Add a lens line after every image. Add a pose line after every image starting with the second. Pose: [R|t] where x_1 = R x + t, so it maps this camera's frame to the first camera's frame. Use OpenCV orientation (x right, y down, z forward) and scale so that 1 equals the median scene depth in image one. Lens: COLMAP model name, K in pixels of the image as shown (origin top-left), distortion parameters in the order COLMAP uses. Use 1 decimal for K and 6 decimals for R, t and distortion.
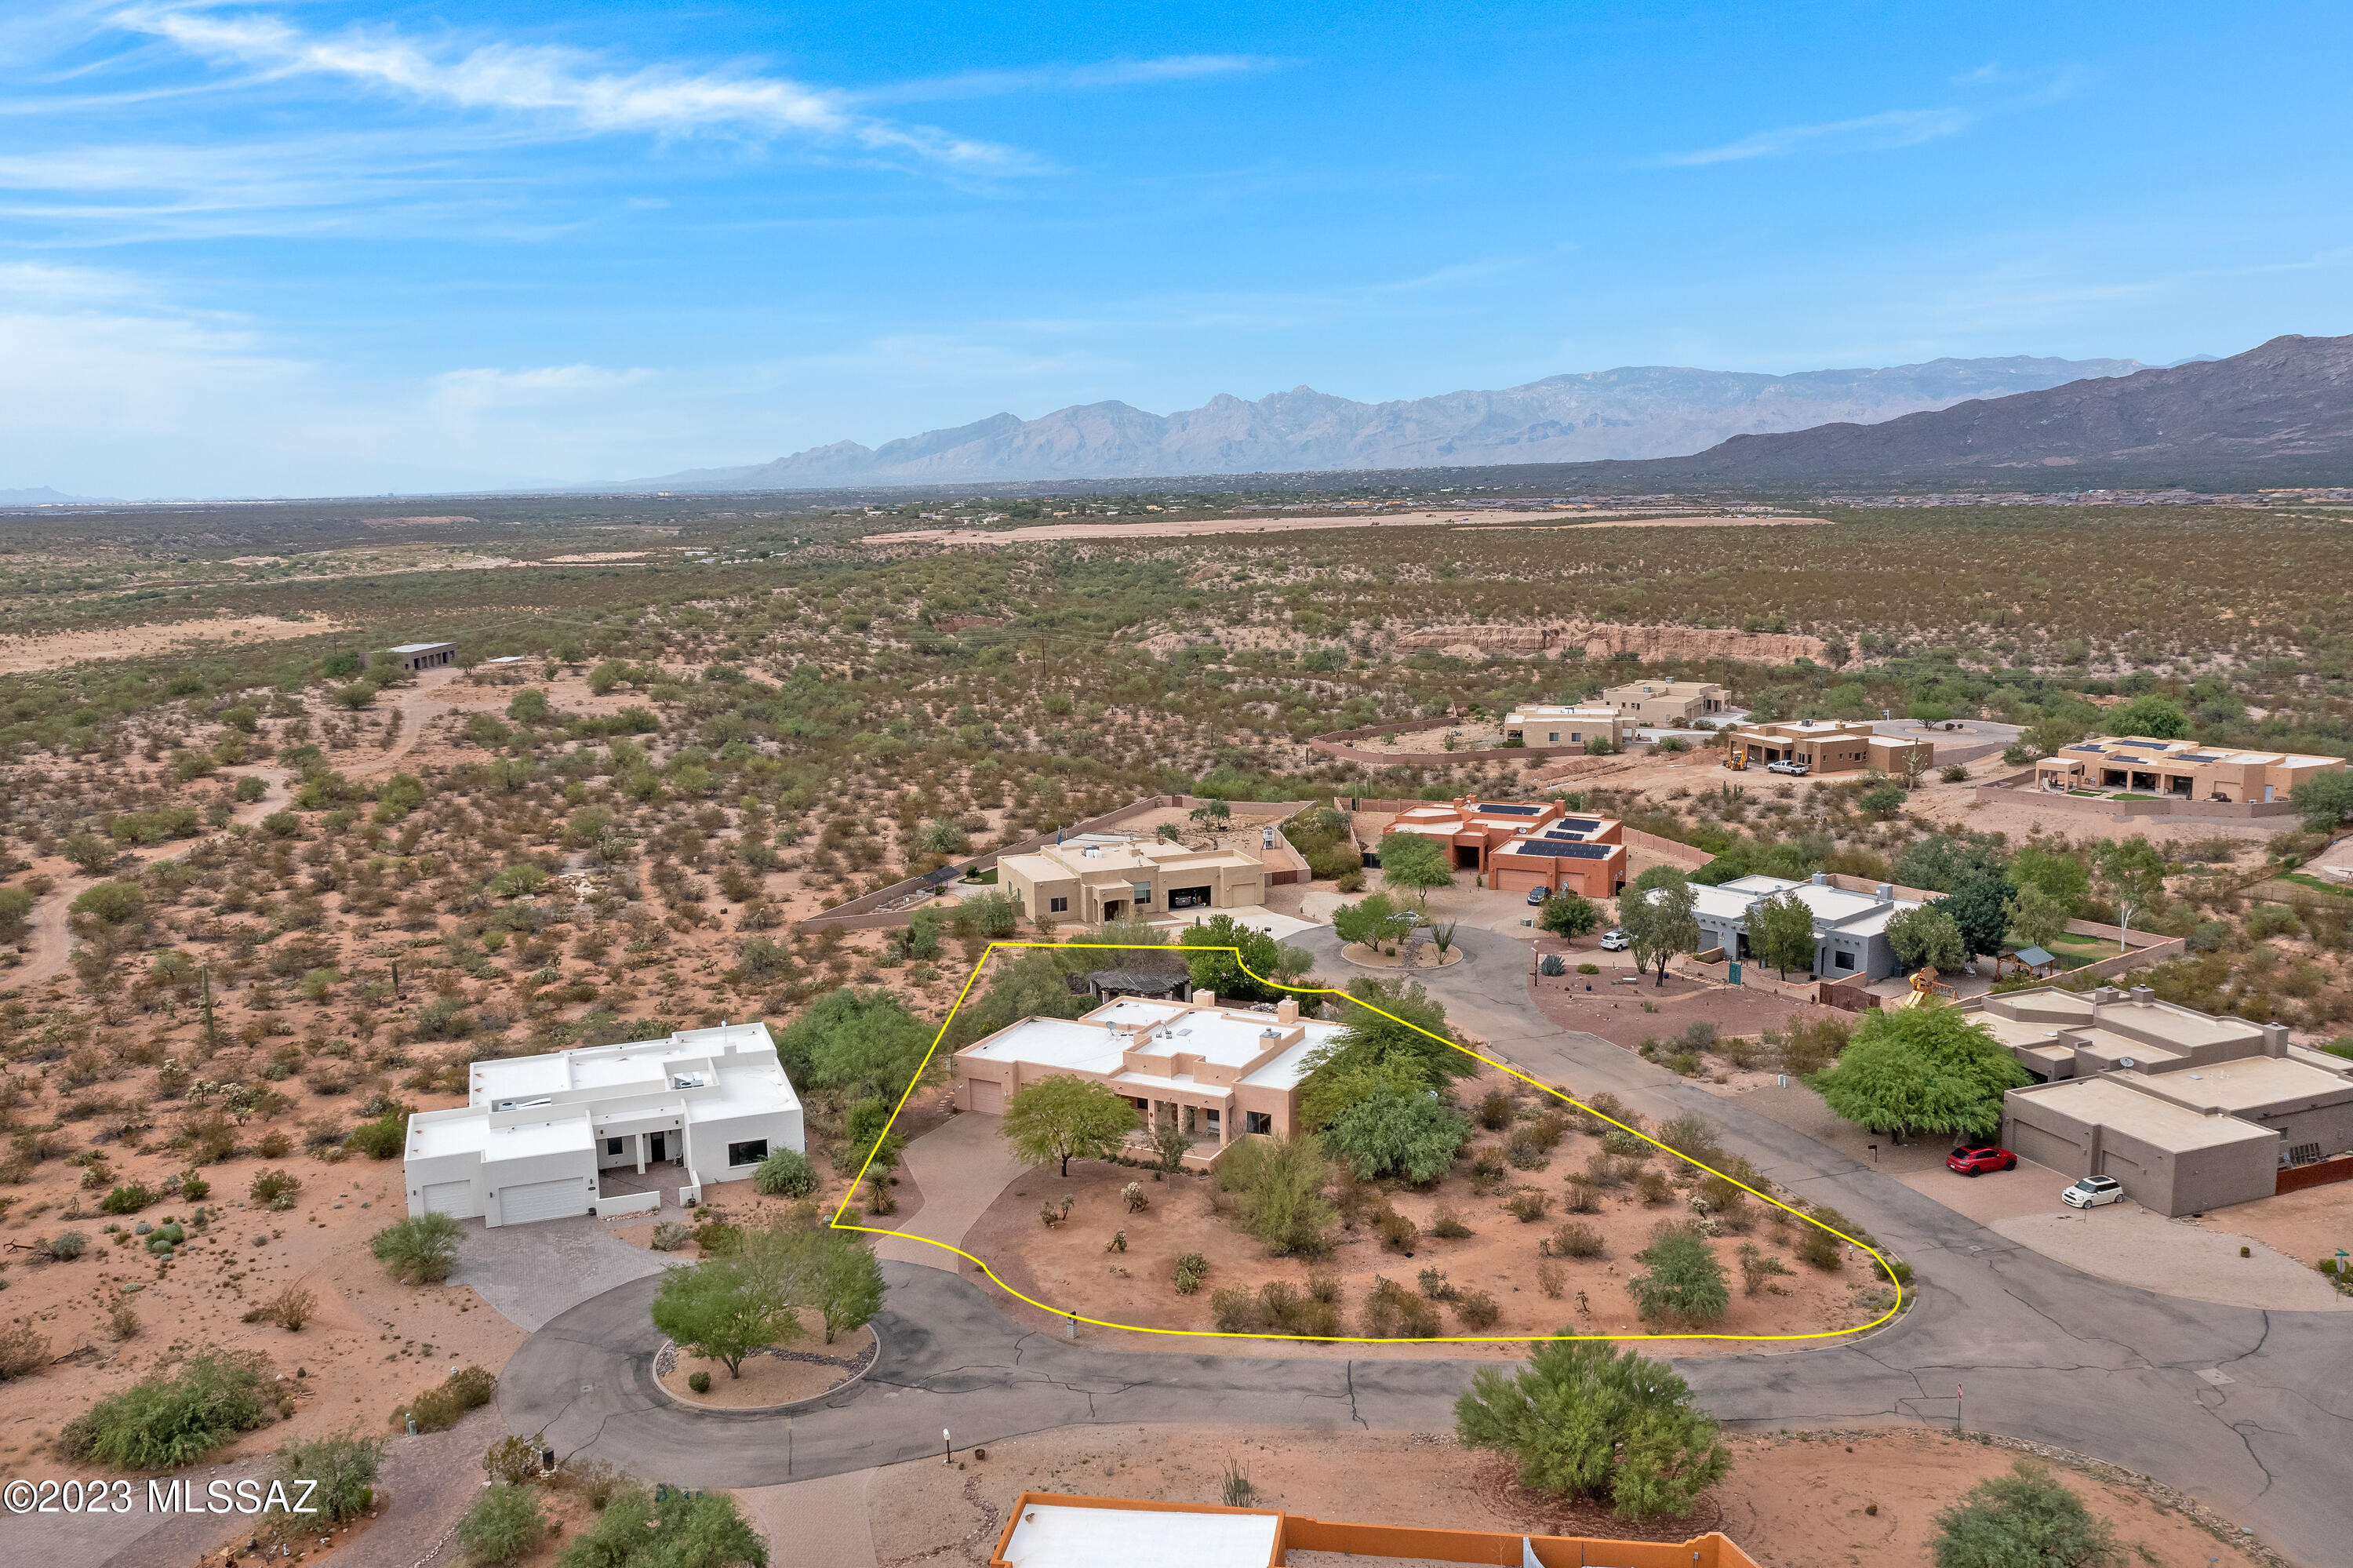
lens RADIAL K [[1897.8, 0, 1176.5], [0, 1897.8, 784.0], [0, 0, 1]] dist [0.001047, -0.002596]
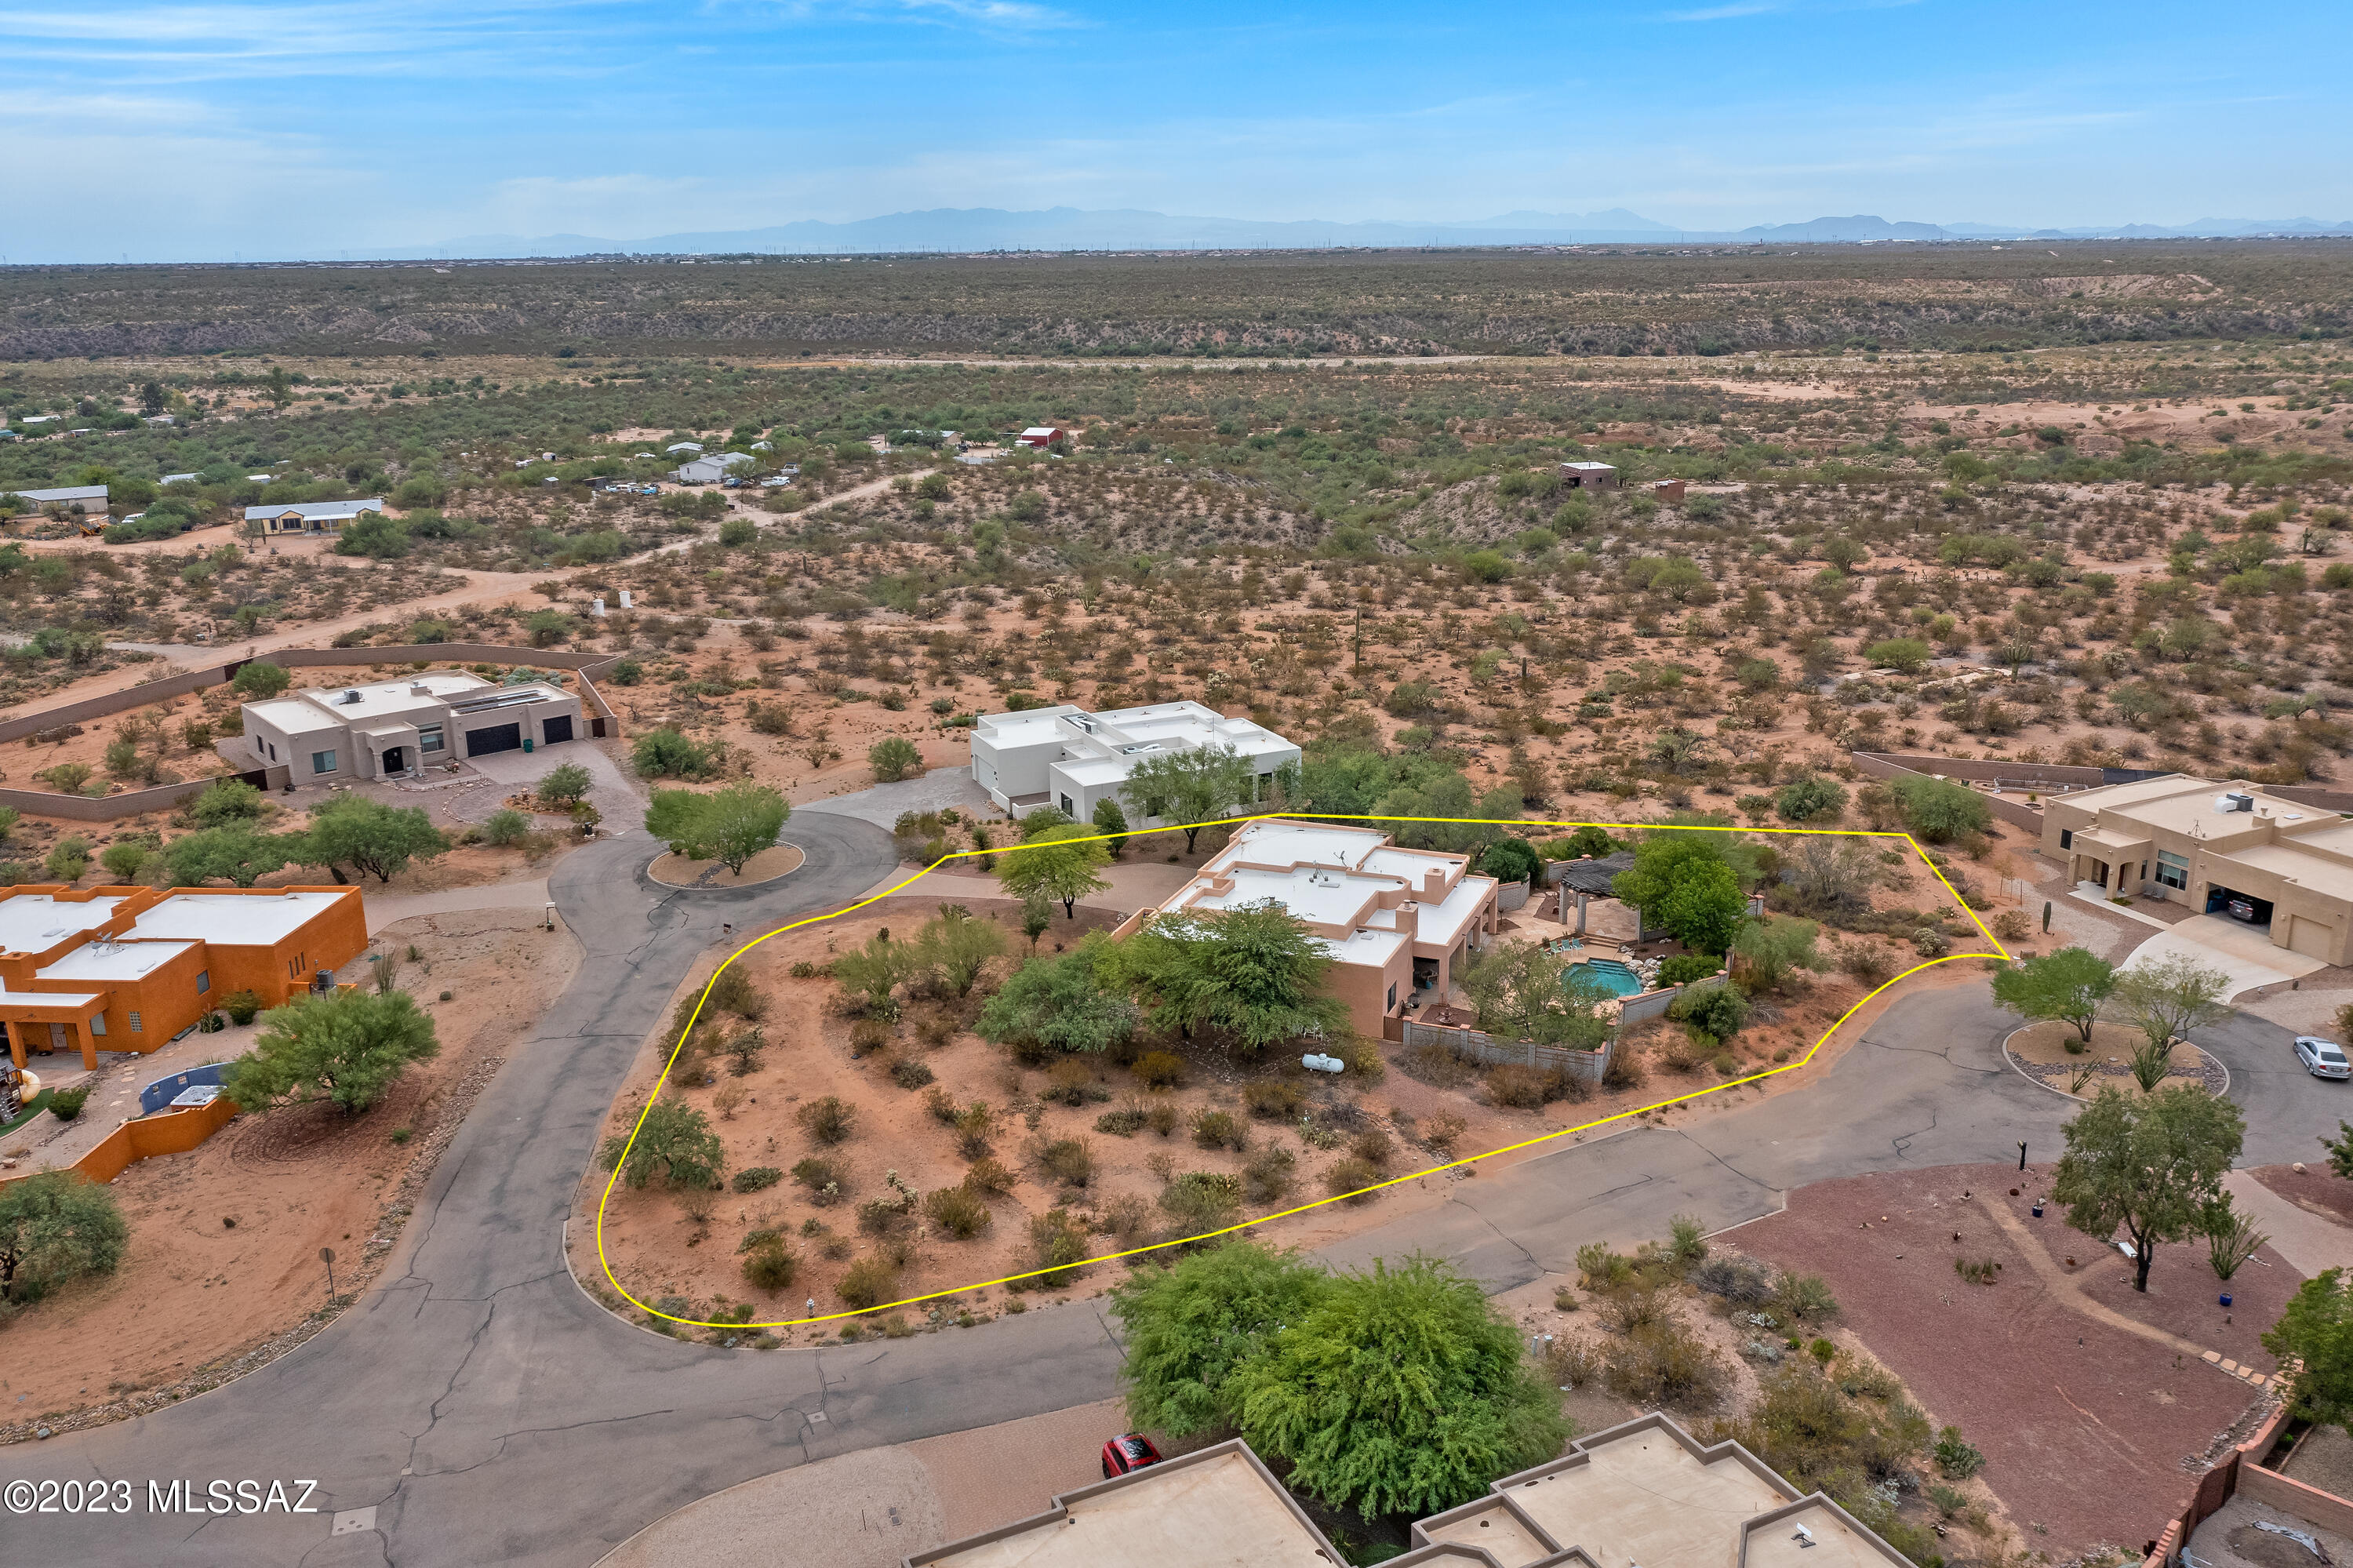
lens RADIAL K [[1897.8, 0, 1176.5], [0, 1897.8, 784.0], [0, 0, 1]] dist [0.001047, -0.002596]
pose [[0.091698, 0.298585, -0.949968, 1.030801], [-0.138798, 0.948507, 0.284728, -0.188968], [0.986066, 0.105745, 0.128419, 1.029434]]
